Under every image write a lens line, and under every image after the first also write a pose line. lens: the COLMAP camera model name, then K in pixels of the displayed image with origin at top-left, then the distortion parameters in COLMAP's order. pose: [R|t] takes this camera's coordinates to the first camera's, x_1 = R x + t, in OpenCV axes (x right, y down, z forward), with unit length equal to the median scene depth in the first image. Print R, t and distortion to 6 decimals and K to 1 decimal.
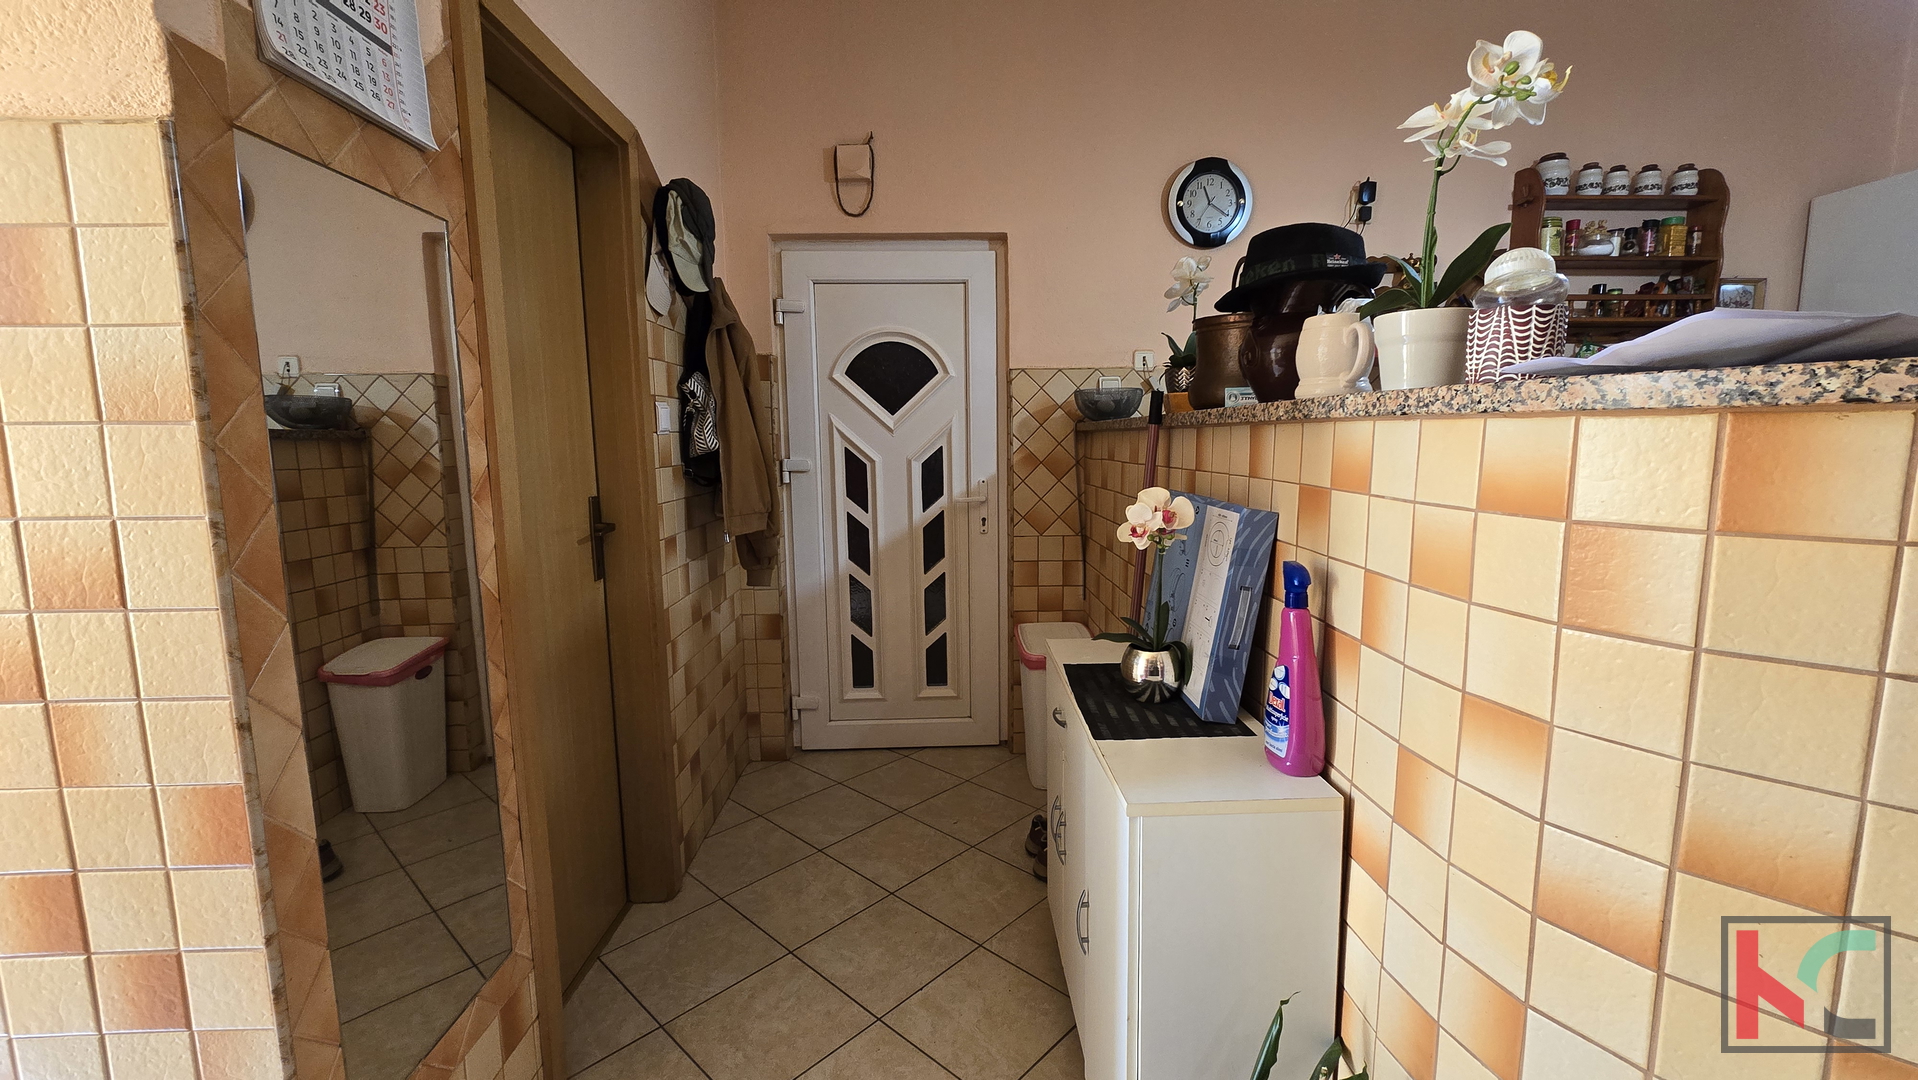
lens RADIAL K [[783.2, 0, 969.2], [0, 783.2, 544.5], [0, 0, 1]] dist [0.000273, -0.000691]
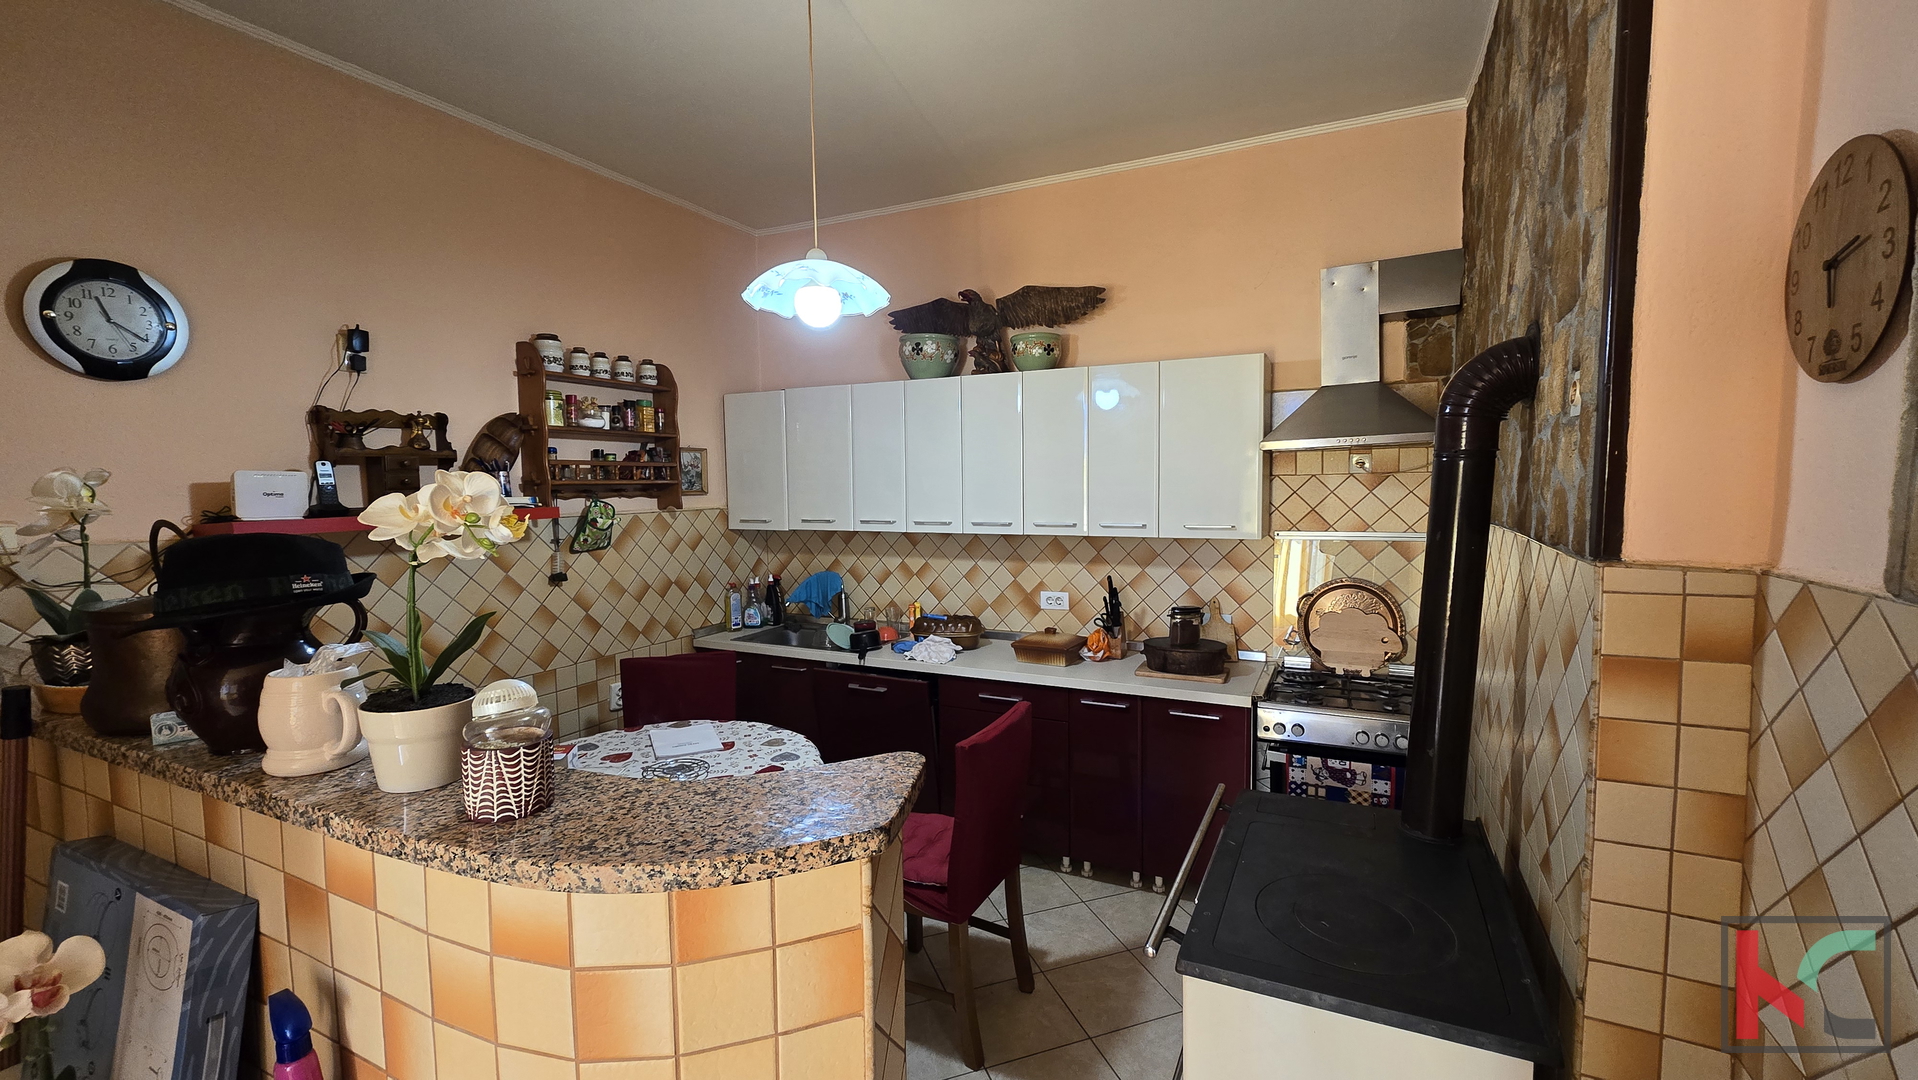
lens RADIAL K [[783.2, 0, 967.4], [0, 783.2, 542.0], [0, 0, 1]] dist [0.000273, -0.000691]
pose [[0.464711, -0.061621, 0.883316, 0.052373], [0.117114, 0.993089, 0.007665, -0.312564], [-0.877683, 0.099886, 0.468716, -0.029304]]
